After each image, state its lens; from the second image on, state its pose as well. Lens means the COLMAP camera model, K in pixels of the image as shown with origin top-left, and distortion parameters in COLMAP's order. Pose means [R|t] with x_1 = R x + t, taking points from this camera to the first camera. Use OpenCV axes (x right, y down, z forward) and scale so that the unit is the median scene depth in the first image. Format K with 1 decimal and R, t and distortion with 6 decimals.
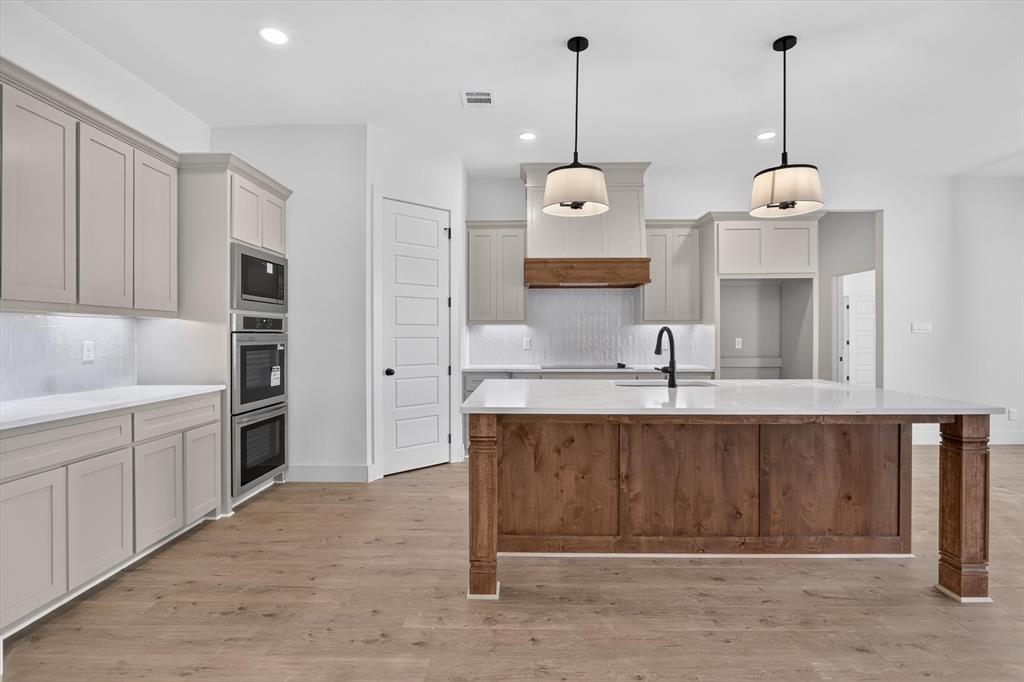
lens RADIAL K [[492.1, 0, 515.4], [0, 492.1, 334.8], [0, 0, 1]] dist [-0.013771, 0.001341]
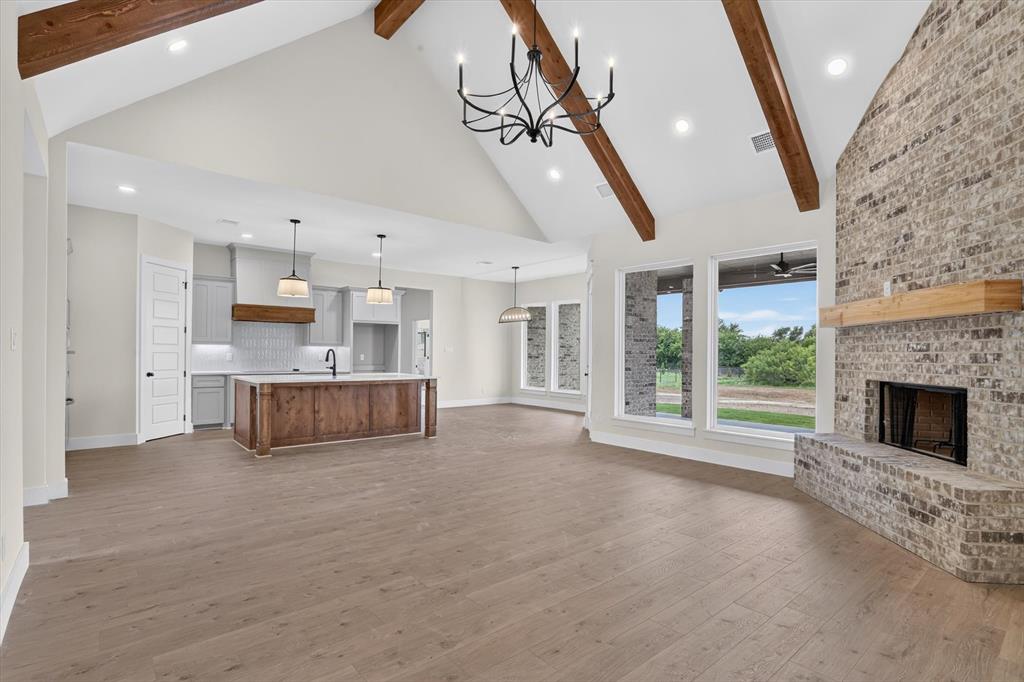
lens RADIAL K [[497.2, 0, 512.4], [0, 497.2, 355.5], [0, 0, 1]] dist [-0.017442, 0.001029]
pose [[0.751497, 0.006242, 0.659707, -0.559288], [-0.011182, 0.999932, 0.003277, -0.002668], [-0.659642, -0.009840, 0.751516, -1.230650]]
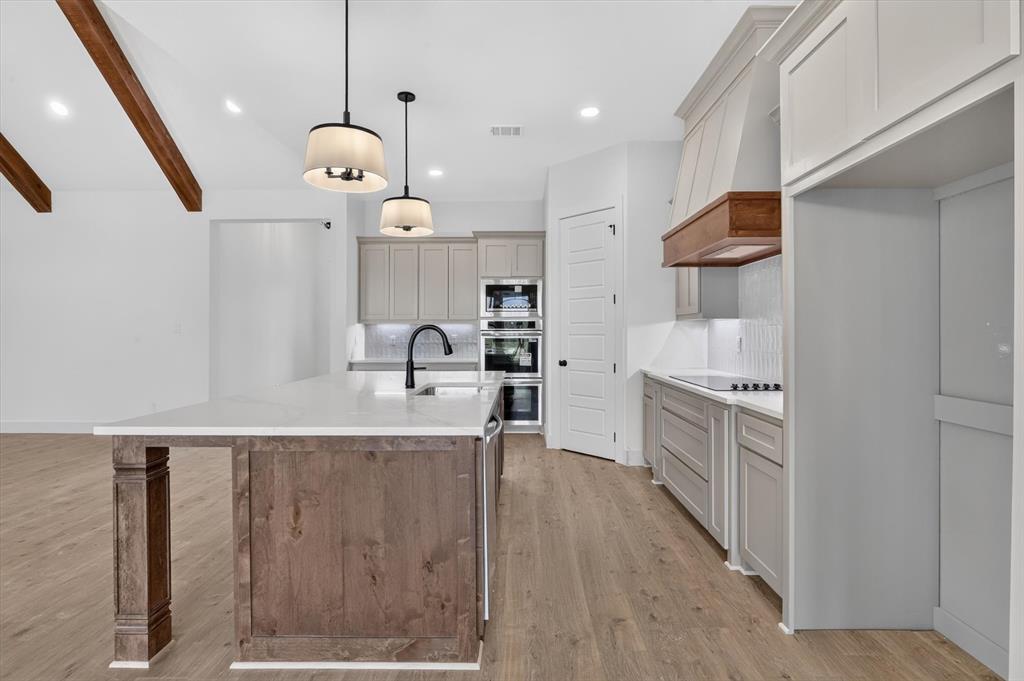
lens RADIAL K [[491.6, 0, 513.7], [0, 491.6, 330.8], [0, 0, 1]] dist [-0.012275, -0.000230]
pose [[0.006888, 0.000000, -0.999976, 1.238645], [0.001906, 0.999998, 0.000013, -0.004267], [0.999974, -0.001906, 0.006888, 1.151192]]
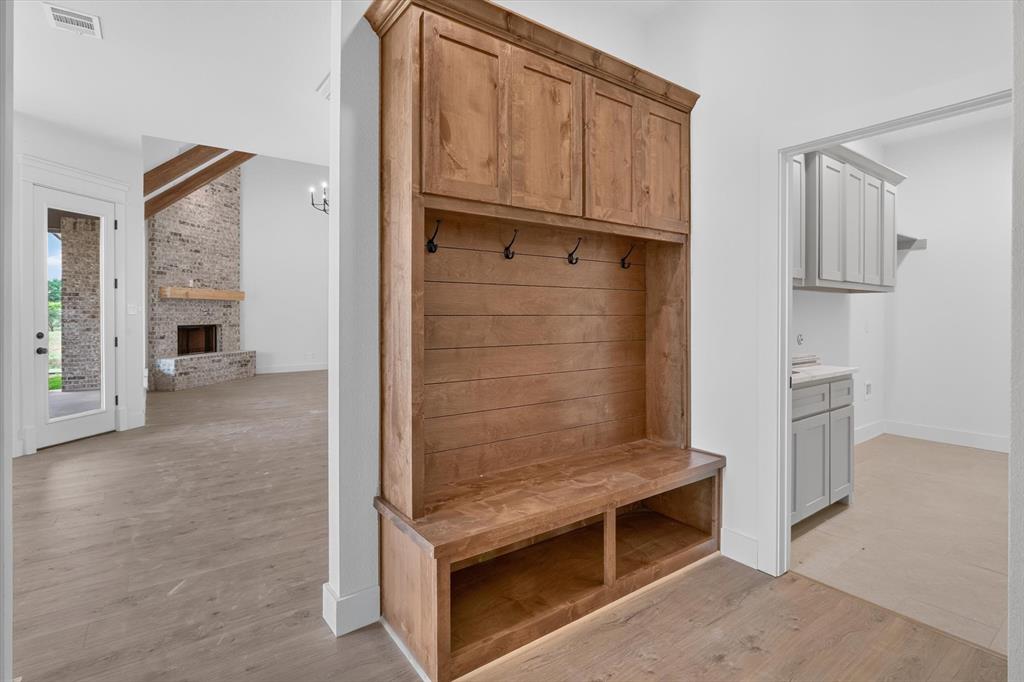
lens RADIAL K [[493.0, 0, 512.1], [0, 493.0, 316.3], [0, 0, 1]] dist [0.003687, 0.000742]
pose [[-0.794854, 0.001210, -0.606800, 1.181745], [-0.000723, 0.999995, 0.002942, -0.002129], [0.606801, 0.002778, -0.794849, 2.291280]]
